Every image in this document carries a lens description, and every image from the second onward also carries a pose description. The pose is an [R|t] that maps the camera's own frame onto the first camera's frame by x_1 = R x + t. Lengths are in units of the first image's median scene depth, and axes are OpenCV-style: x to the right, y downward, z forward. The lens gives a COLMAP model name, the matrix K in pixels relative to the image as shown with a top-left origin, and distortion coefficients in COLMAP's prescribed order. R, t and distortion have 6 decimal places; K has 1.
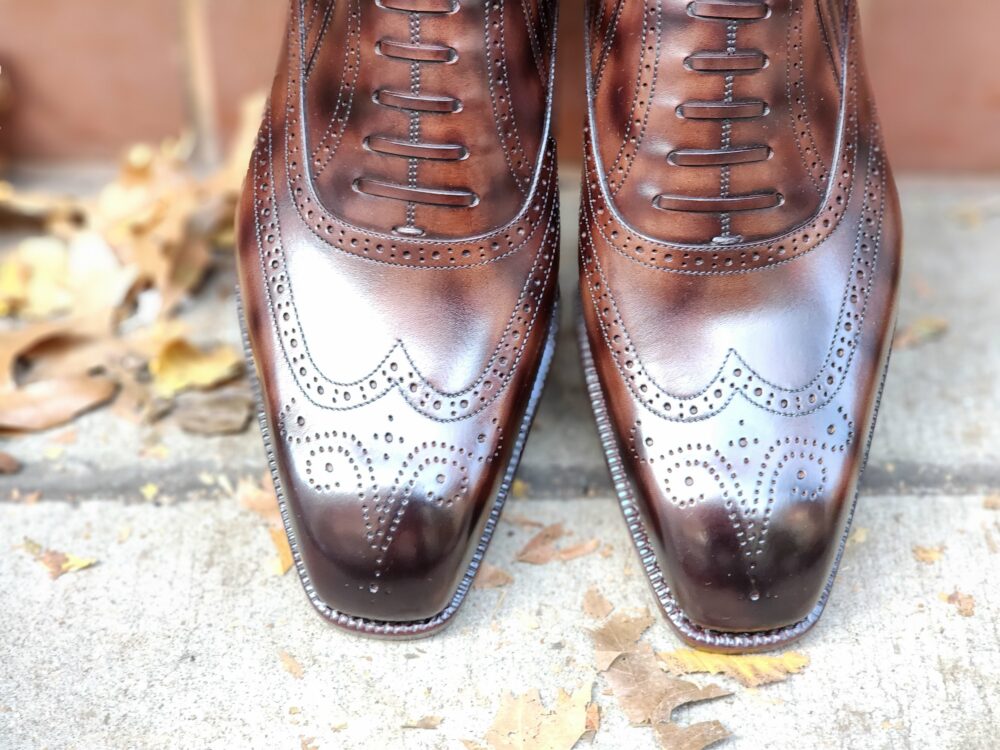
lens RADIAL K [[2169.2, 0, 502.9], [0, 2169.2, 397.0], [0, 0, 1]] dist [-0.581378, 6.504022]
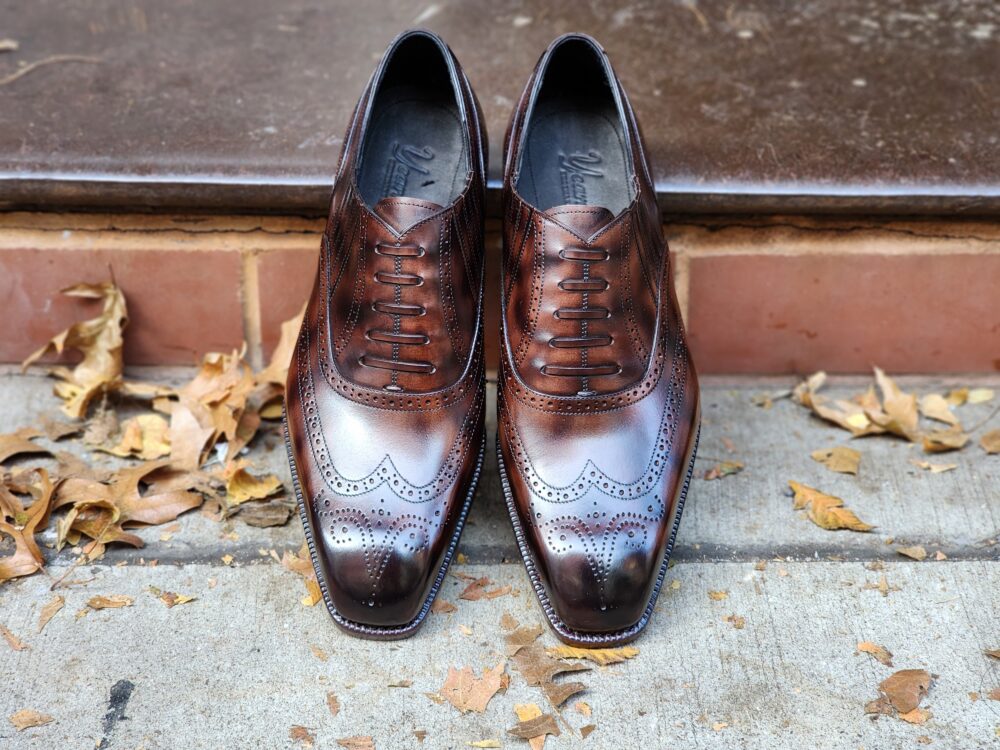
lens RADIAL K [[2158.9, 0, 500.0], [0, 2158.9, 375.0], [0, 0, 1]] dist [-0.705092, 8.727513]
pose [[0.999868, 0.001583, 0.016160, 0.011162], [0.000893, 0.988372, -0.152052, 0.160959], [-0.016213, 0.152046, 0.988240, -0.622092]]
